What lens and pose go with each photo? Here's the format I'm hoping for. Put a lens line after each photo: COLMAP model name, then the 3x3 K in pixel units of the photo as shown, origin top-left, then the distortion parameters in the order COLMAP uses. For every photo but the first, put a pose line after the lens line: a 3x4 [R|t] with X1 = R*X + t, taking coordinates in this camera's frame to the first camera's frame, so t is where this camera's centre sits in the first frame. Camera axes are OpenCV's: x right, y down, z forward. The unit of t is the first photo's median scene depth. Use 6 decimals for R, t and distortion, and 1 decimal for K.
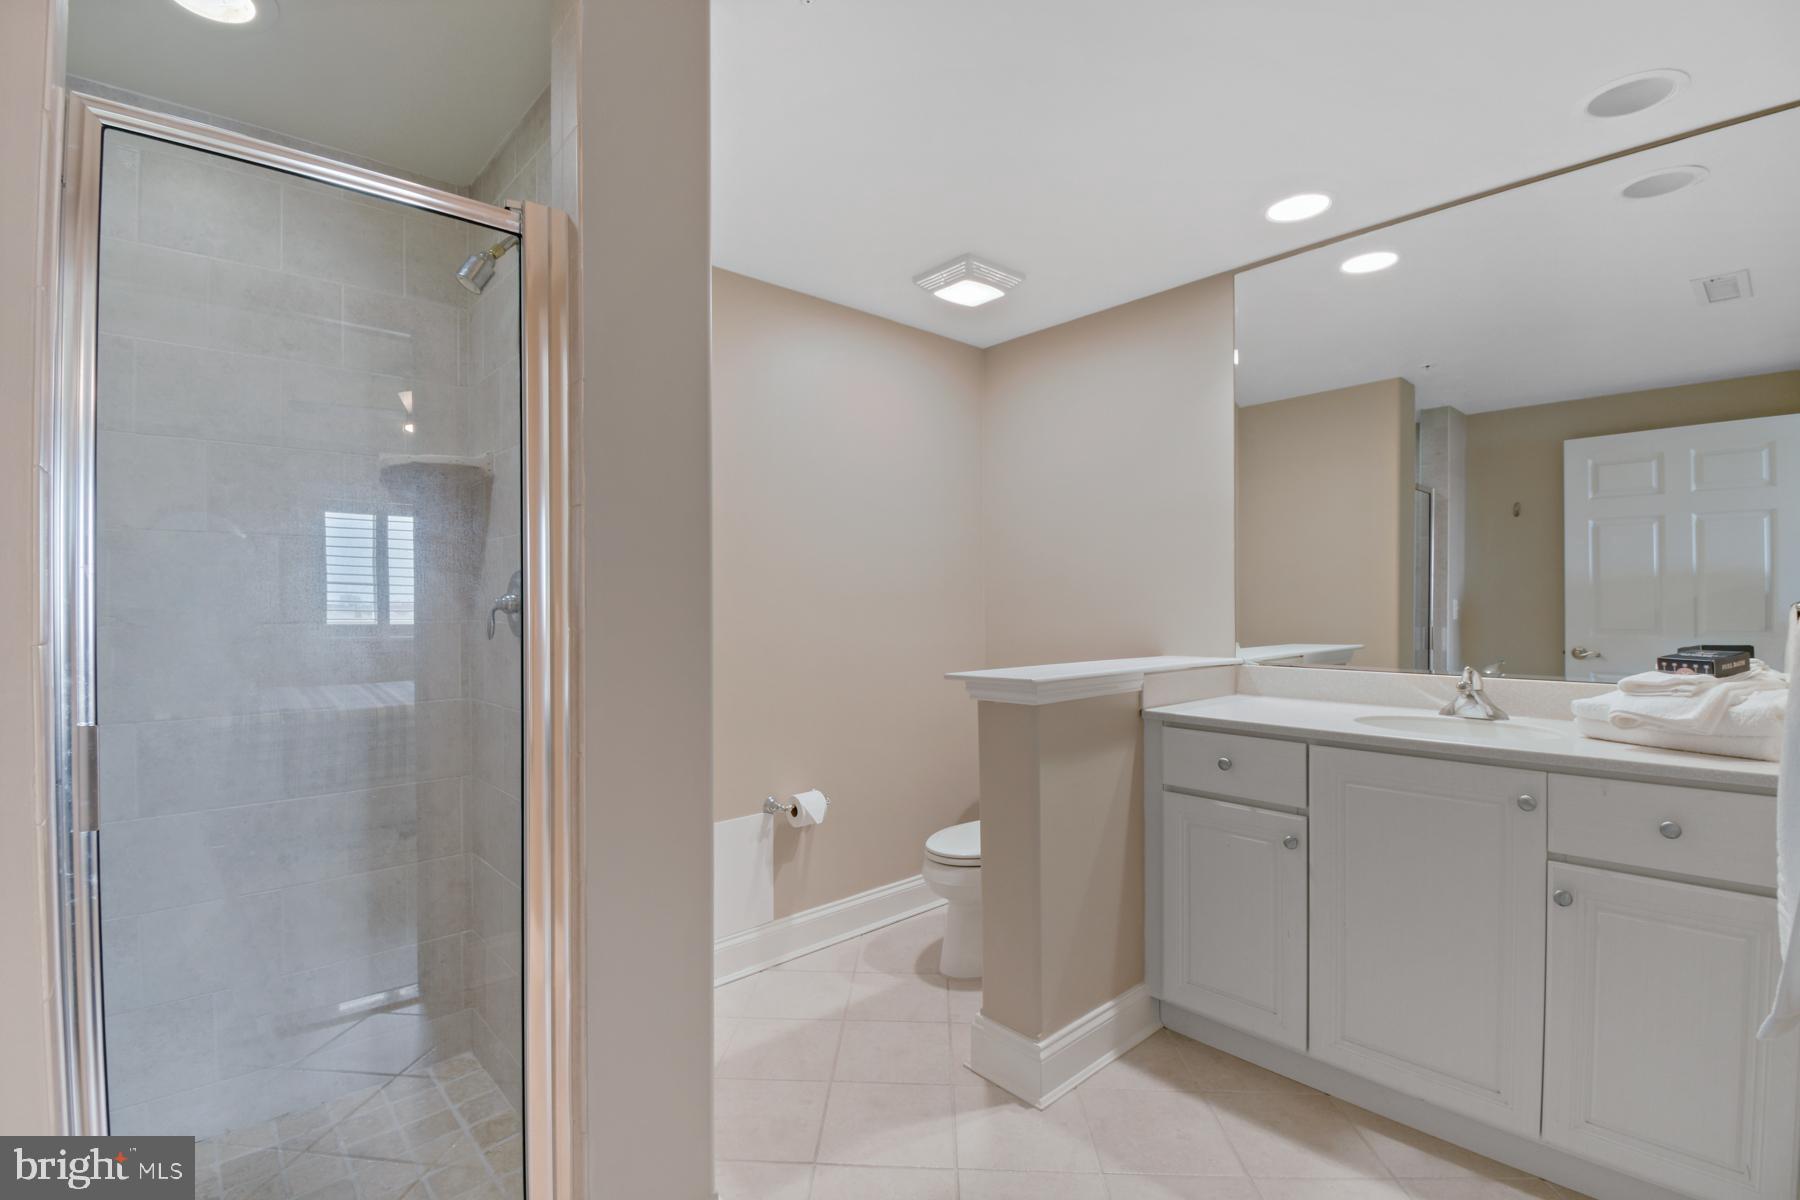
lens RADIAL K [[830.3, 0, 891.7], [0, 830.3, 608.8], [0, 0, 1]] dist [0.000346, -0.012866]
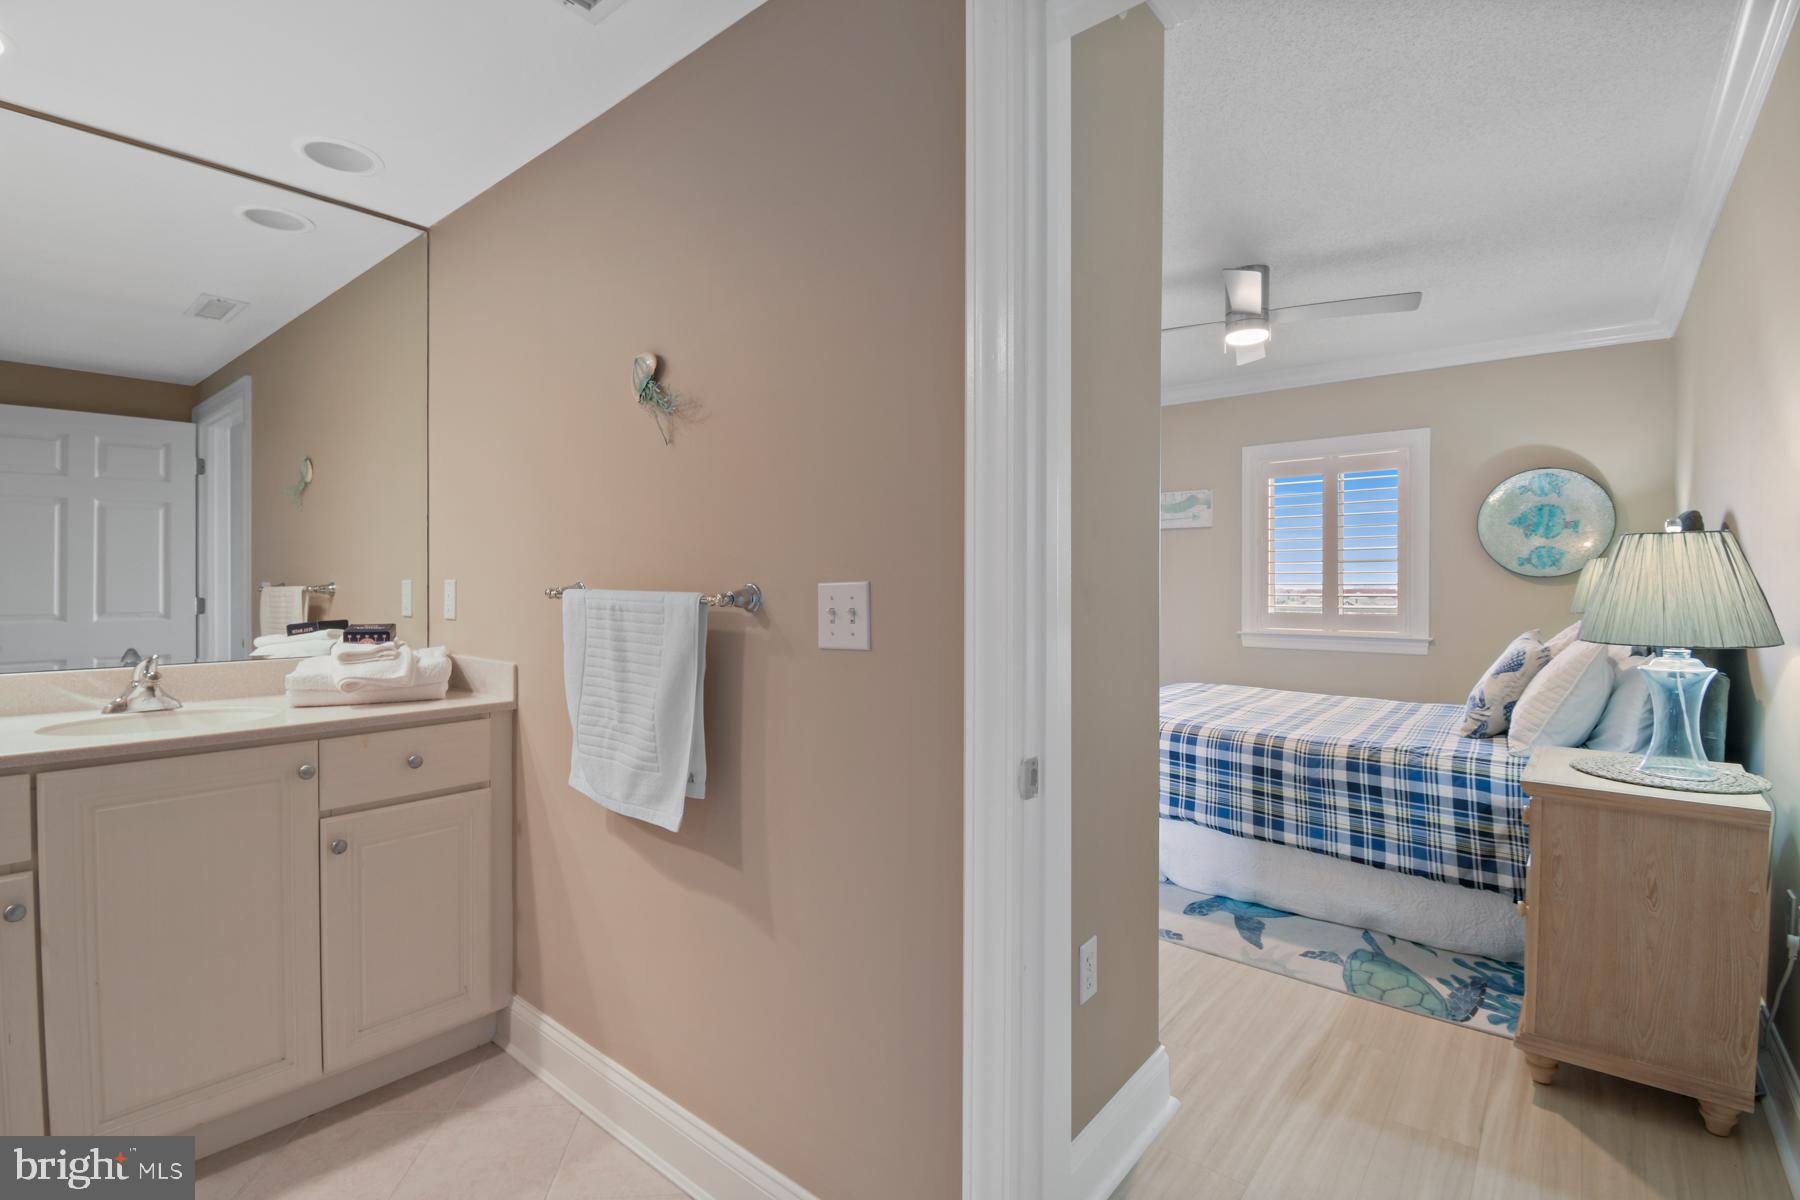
lens RADIAL K [[804.0, 0, 881.4], [0, 804.0, 590.2], [0, 0, 1]] dist [0.012679, -0.022675]
pose [[-0.147712, -0.002145, 0.989028, -0.341508], [0.004614, 0.999985, 0.002858, -0.001095], [-0.989020, 0.004986, -0.147700, 0.376304]]
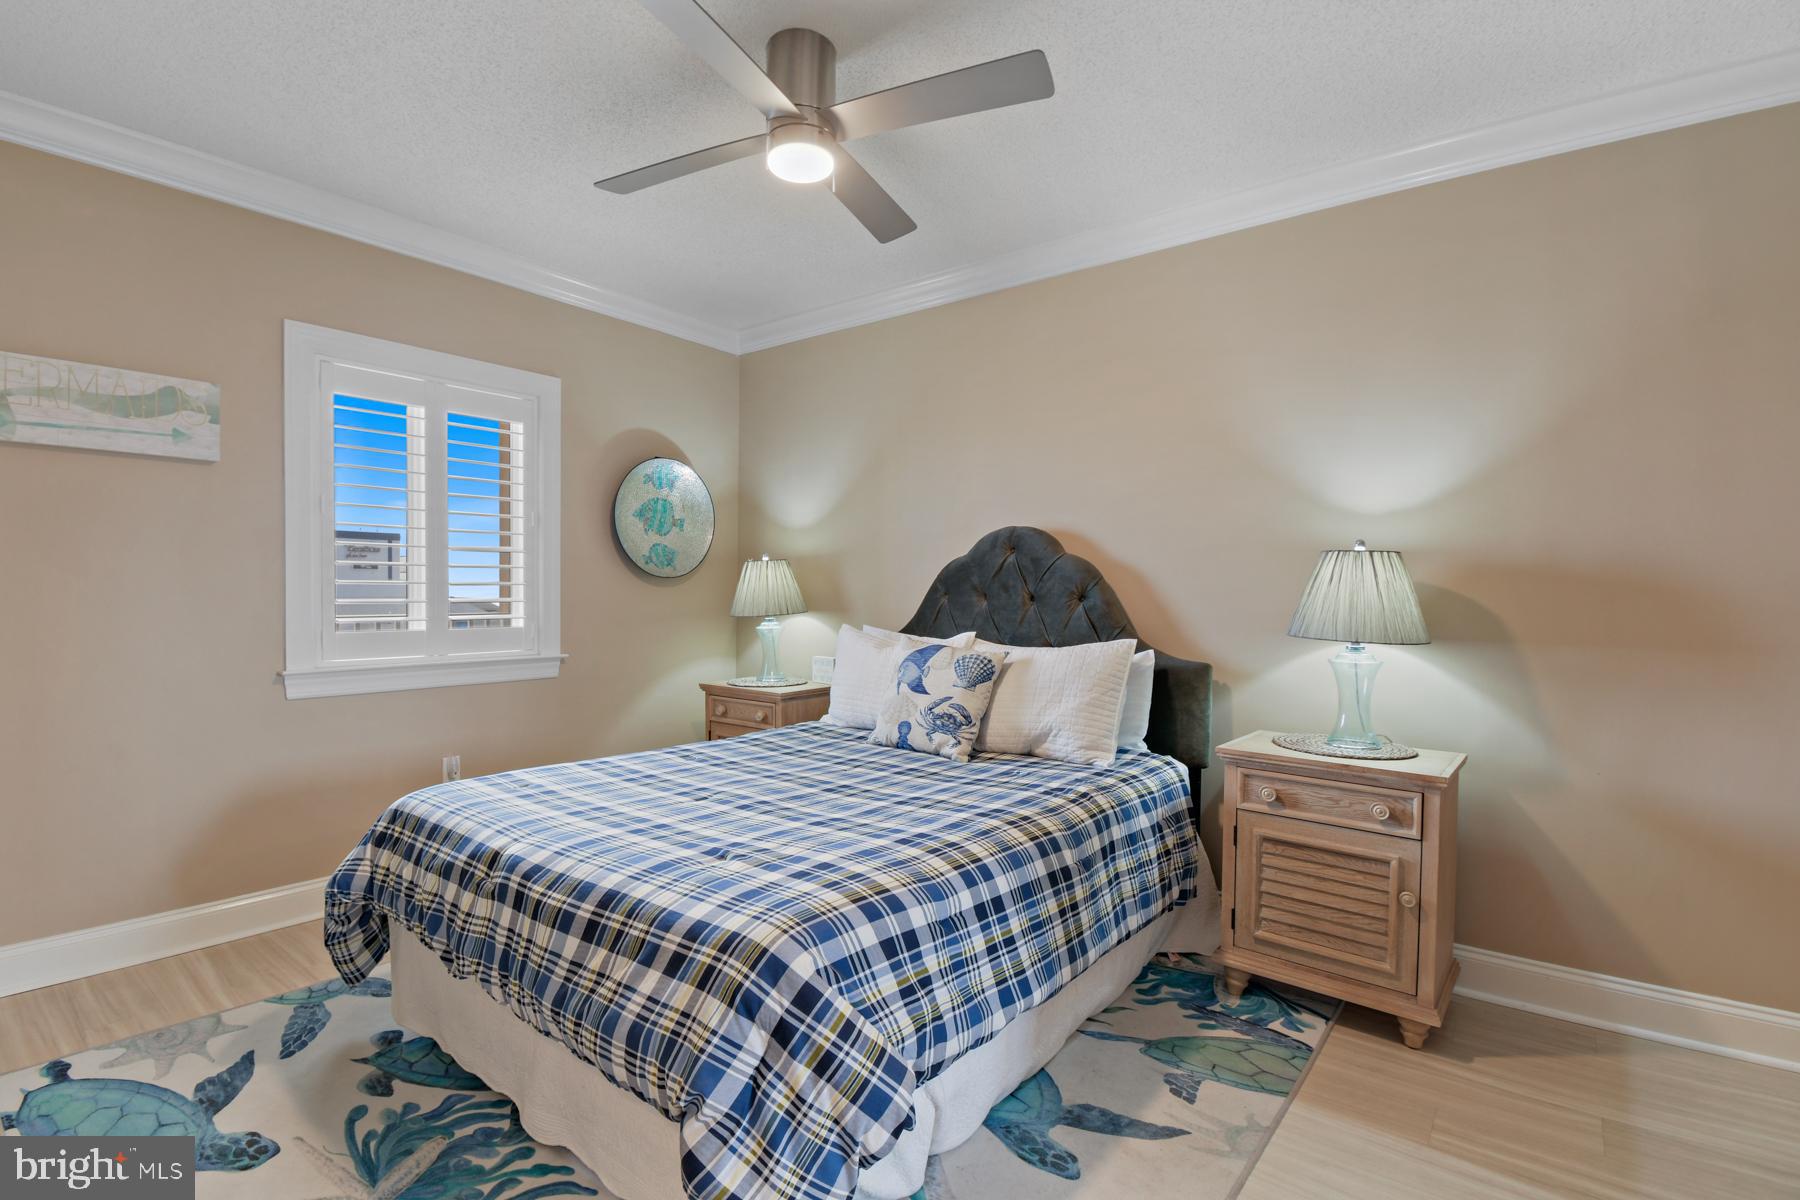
lens RADIAL K [[830.3, 0, 891.7], [0, 830.3, 608.8], [0, 0, 1]] dist [0.000346, -0.012866]
pose [[-0.986259, -0.000439, -0.165204, -0.219652], [-0.005127, 0.999596, 0.027955, -0.001431], [0.165125, 0.028418, -0.985863, 0.377629]]
